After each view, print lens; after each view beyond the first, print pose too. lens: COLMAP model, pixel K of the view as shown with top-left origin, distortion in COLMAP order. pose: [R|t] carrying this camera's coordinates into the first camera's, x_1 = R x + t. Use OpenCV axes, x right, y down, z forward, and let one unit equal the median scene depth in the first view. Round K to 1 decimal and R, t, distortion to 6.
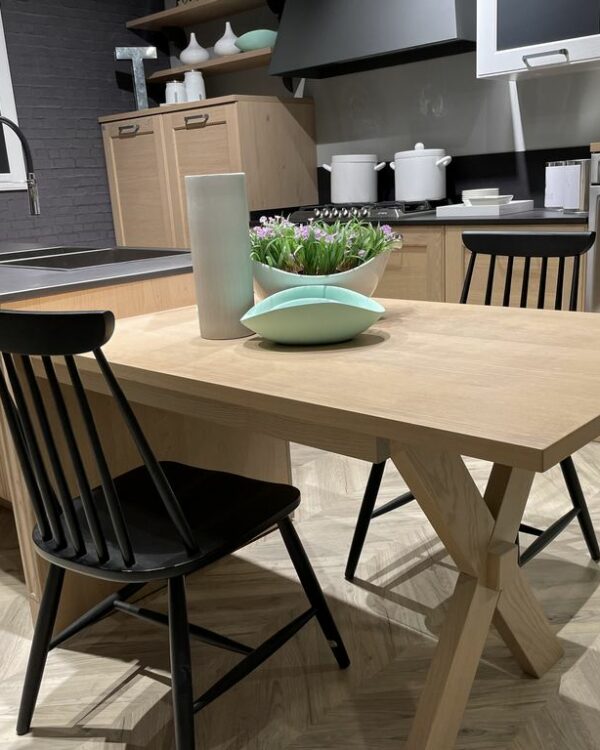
lens RADIAL K [[756.5, 0, 303.1], [0, 756.5, 376.1], [0, 0, 1]] dist [0.118496, -0.192625]
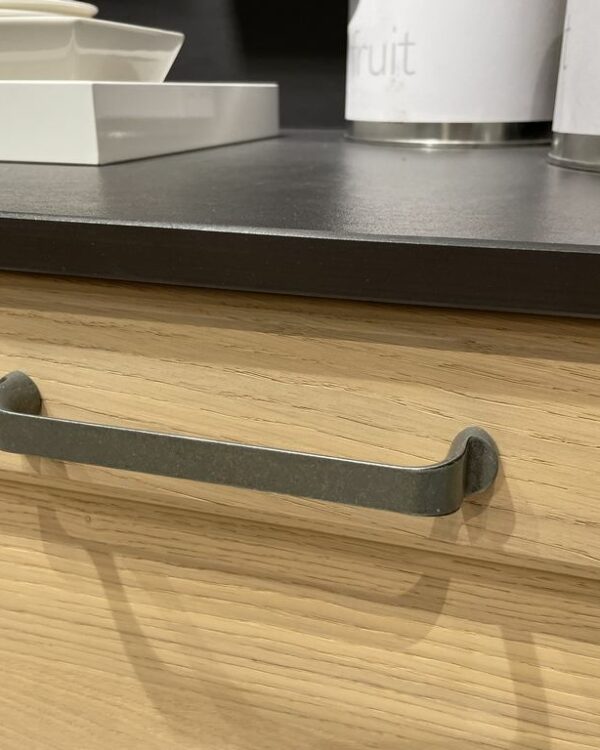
lens RADIAL K [[776.3, 0, 300.0], [0, 776.3, 375.0], [0, 0, 1]] dist [0.112005, -0.219354]
pose [[0.901462, -0.096471, 0.421970, 0.178021], [0.058111, 0.992995, 0.102875, -0.146007], [-0.428939, -0.068216, 0.900754, 0.674919]]
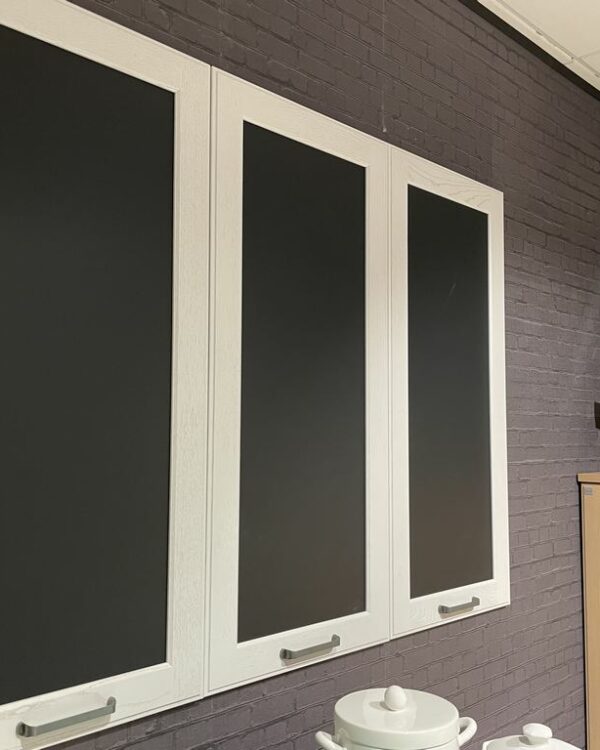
lens RADIAL K [[756.5, 0, 303.1], [0, 756.5, 376.1], [0, 0, 1]] dist [0.118496, -0.192625]
pose [[0.997358, 0.060871, -0.039639, -0.538799], [-0.070364, 0.945107, -0.319096, -0.229954], [0.018040, 0.321042, 0.946893, 0.449647]]
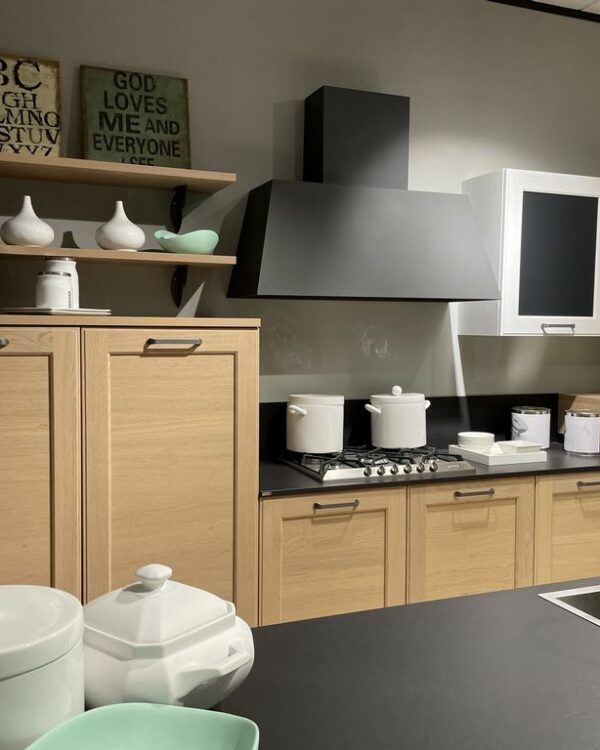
lens RADIAL K [[756.5, 0, 303.1], [0, 756.5, 376.1], [0, 0, 1]] dist [0.118496, -0.192625]
pose [[0.418846, 0.000894, 0.908057, -0.672090], [0.197489, 0.975973, -0.092054, -0.231067], [-0.886322, 0.217888, 0.408606, 0.655714]]
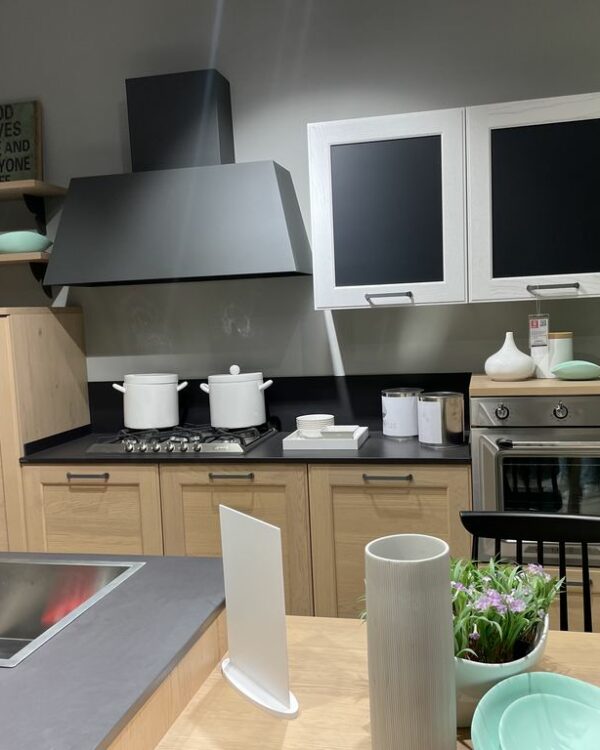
lens RADIAL K [[755.3, 0, 304.2], [0, 755.3, 382.2], [0, 0, 1]] dist [0.125218, -0.200187]
pose [[0.870406, -0.027306, 0.491577, -0.204995], [0.118552, 0.980706, -0.155437, -0.120502], [-0.477848, 0.193570, 0.856850, 0.163150]]
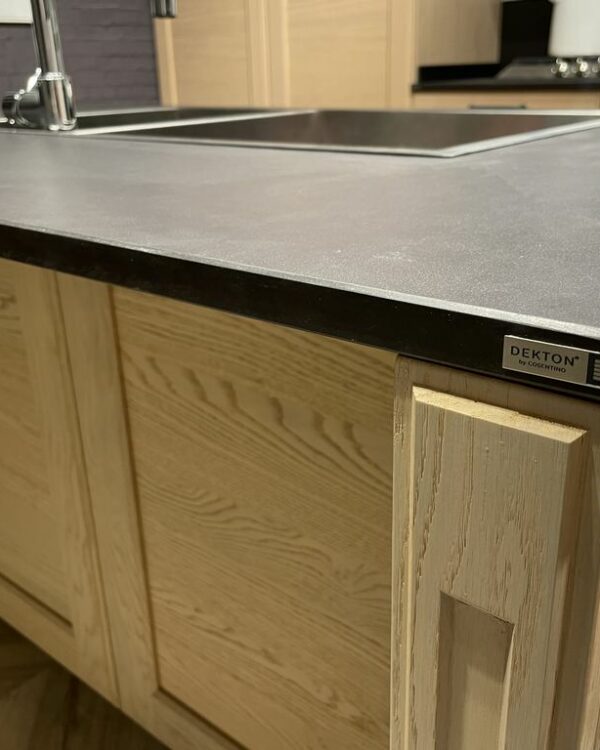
lens RADIAL K [[776.3, 0, 300.0], [0, 776.3, 375.0], [0, 0, 1]] dist [0.112005, -0.219354]
pose [[0.998507, 0.010050, 0.053697, -0.192977], [-0.016462, 0.992597, 0.120335, -0.047435], [-0.052091, -0.121040, 0.991280, 0.358598]]
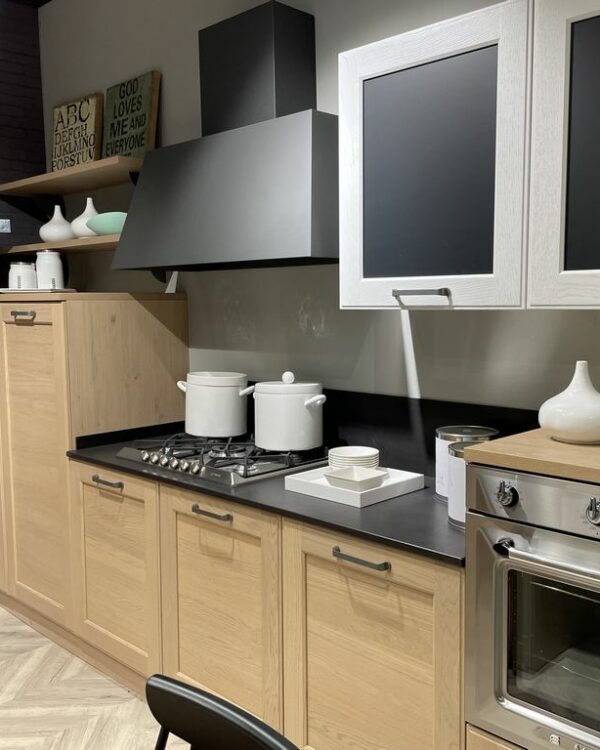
lens RADIAL K [[756.5, 0, 303.1], [0, 756.5, 376.1], [0, 0, 1]] dist [0.118496, -0.192625]
pose [[0.998174, 0.051168, -0.032113, 0.173259], [-0.055471, 0.986854, -0.151793, -0.172509], [0.023924, 0.153297, 0.987890, 0.246748]]
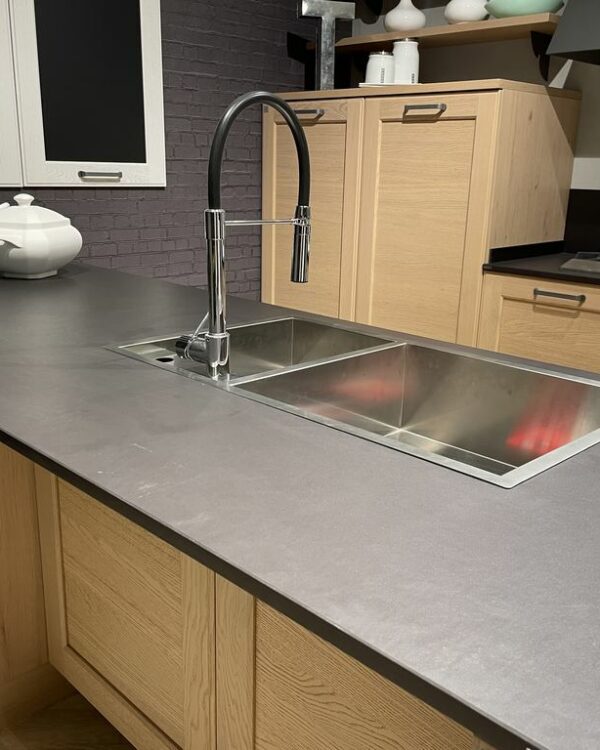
lens RADIAL K [[755.3, 0, 304.2], [0, 755.3, 382.2], [0, 0, 1]] dist [0.125218, -0.200187]
pose [[0.995472, 0.093022, -0.019550, -0.212441], [-0.092420, 0.995277, 0.029703, -0.100195], [0.022221, -0.027762, 0.999368, 0.296383]]
